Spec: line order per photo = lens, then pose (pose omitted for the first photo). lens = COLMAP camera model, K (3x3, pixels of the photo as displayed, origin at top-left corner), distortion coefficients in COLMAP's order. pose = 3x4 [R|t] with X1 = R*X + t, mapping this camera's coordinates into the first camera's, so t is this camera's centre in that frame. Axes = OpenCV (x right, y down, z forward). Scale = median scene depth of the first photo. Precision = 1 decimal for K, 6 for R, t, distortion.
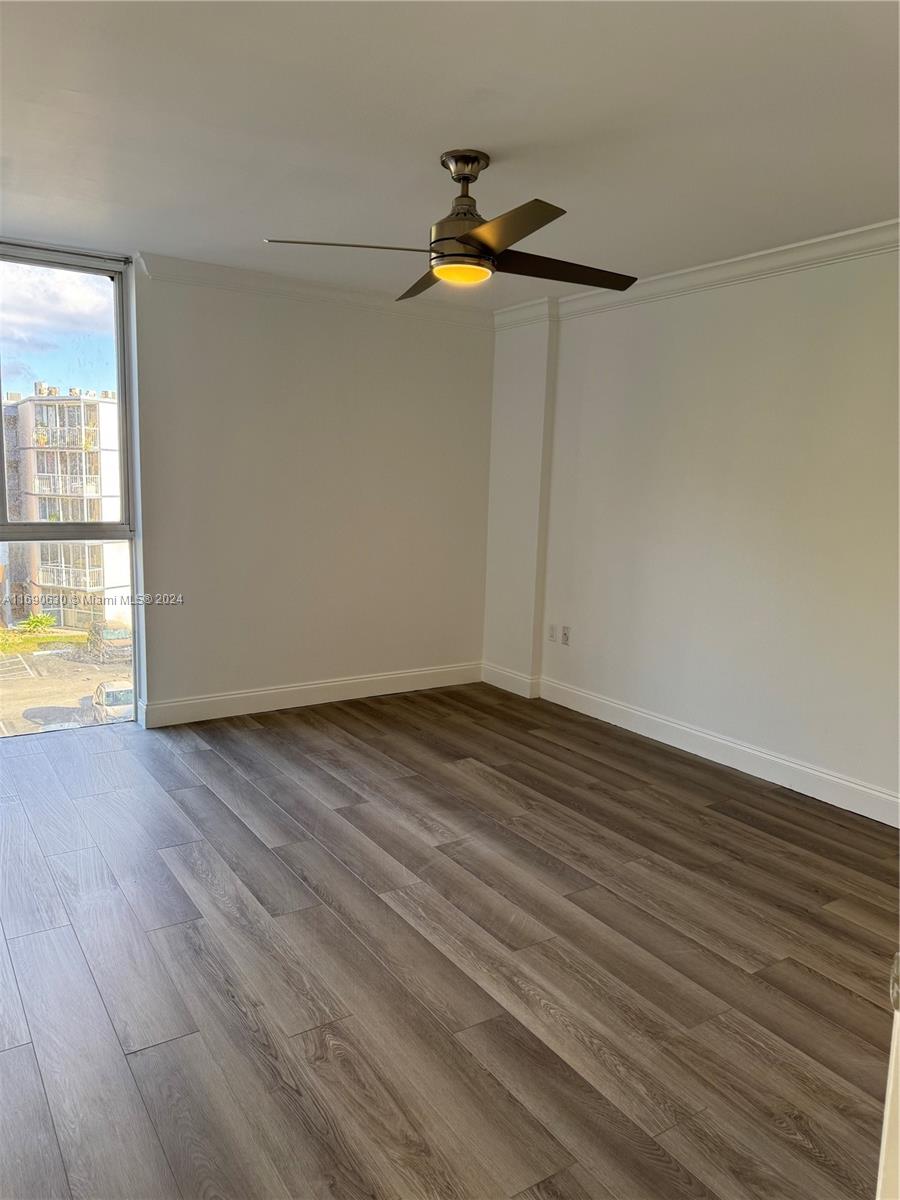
lens RADIAL K [[837.7, 0, 454.8], [0, 837.7, 600.7], [0, 0, 1]] dist [0.131853, -0.227446]
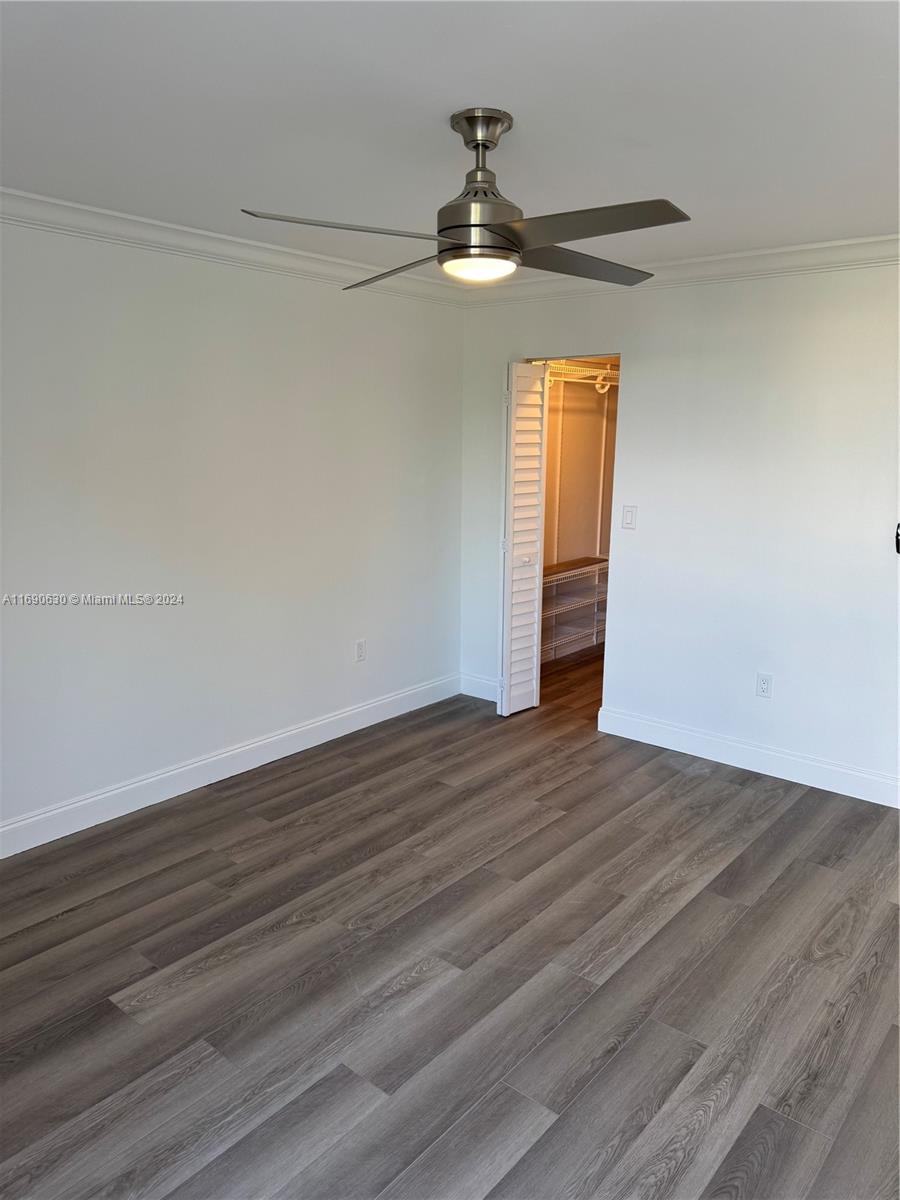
lens RADIAL K [[857.5, 0, 450.0], [0, 857.5, 600.0], [0, 0, 1]] dist [0.052060, -0.063901]
pose [[-0.285306, -0.224714, 0.931721, -0.802222], [0.116659, 0.956756, 0.266475, -0.305781], [-0.951310, 0.184721, -0.246753, 1.293913]]
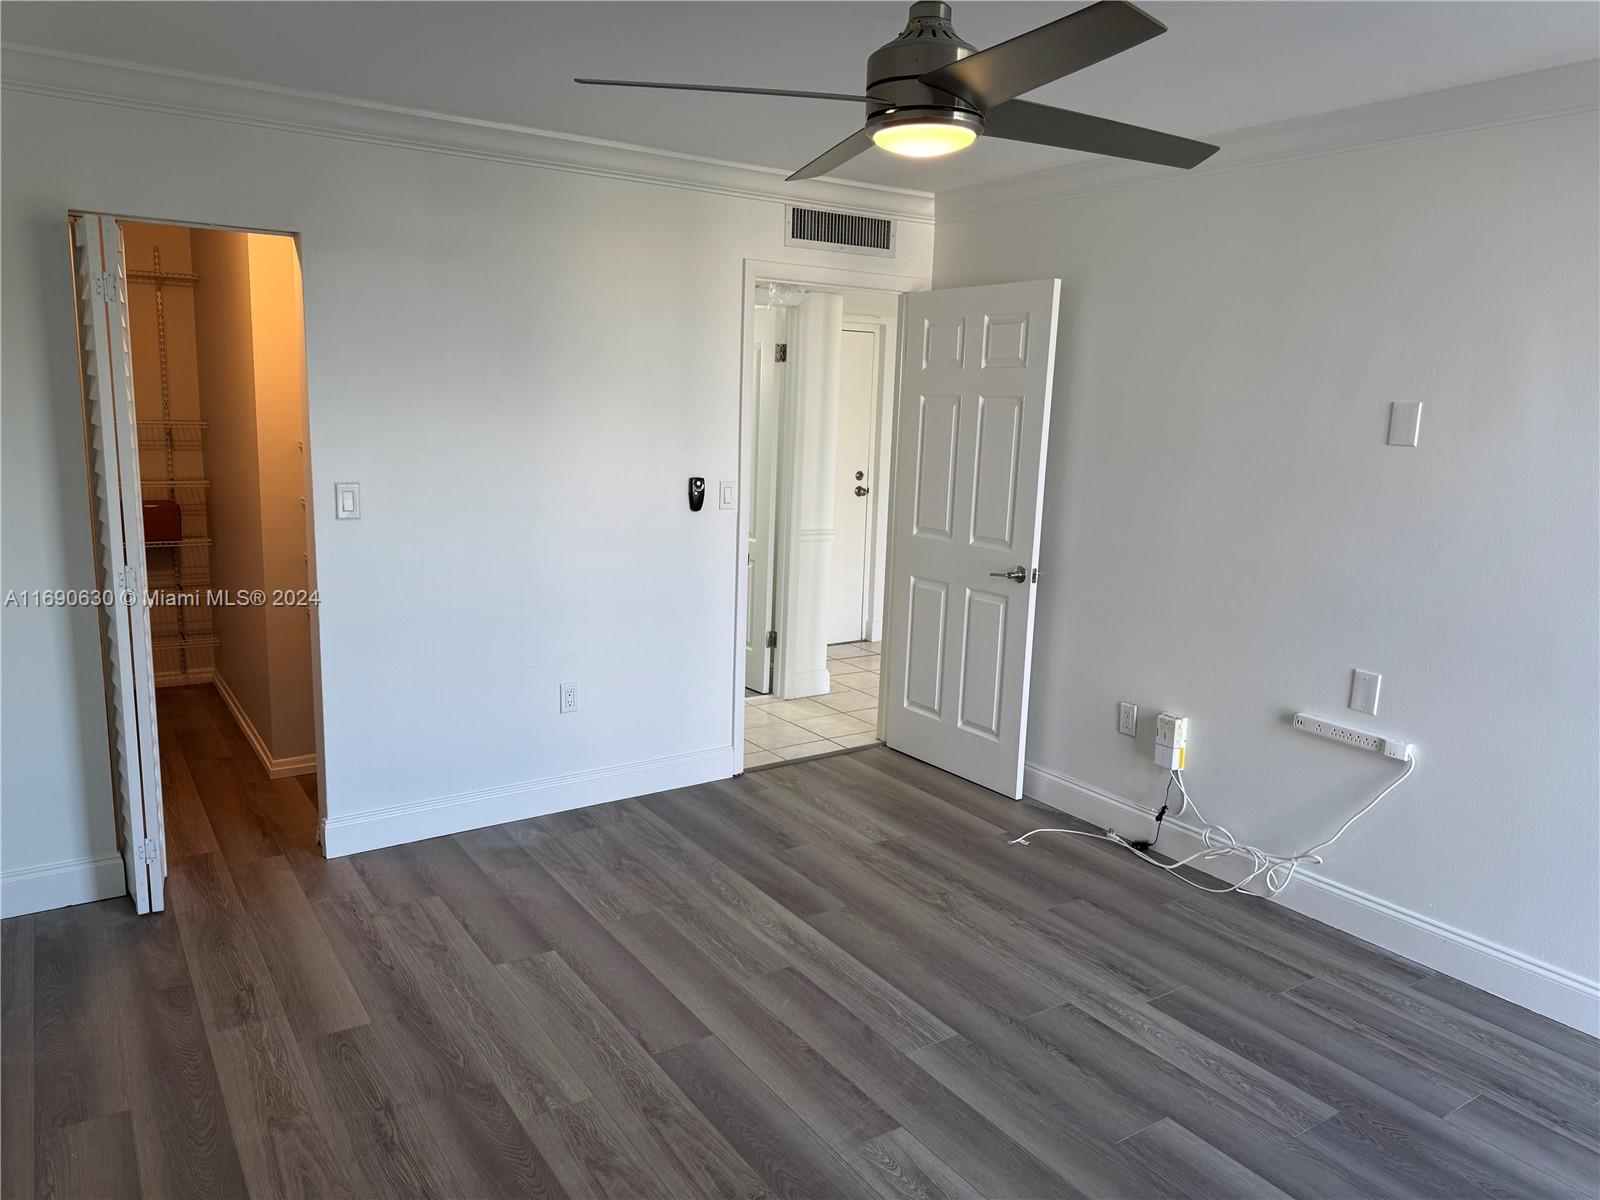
lens RADIAL K [[1127.0, 0, 800.0], [0, 1127.0, 600.0], [0, 0, 1]] dist [0.140121, -0.173036]
pose [[-0.998335, -0.056548, -0.011401, 0.084750], [-0.057230, 0.946110, 0.318750, -0.340823], [-0.007238, 0.318871, -0.947770, 1.841739]]
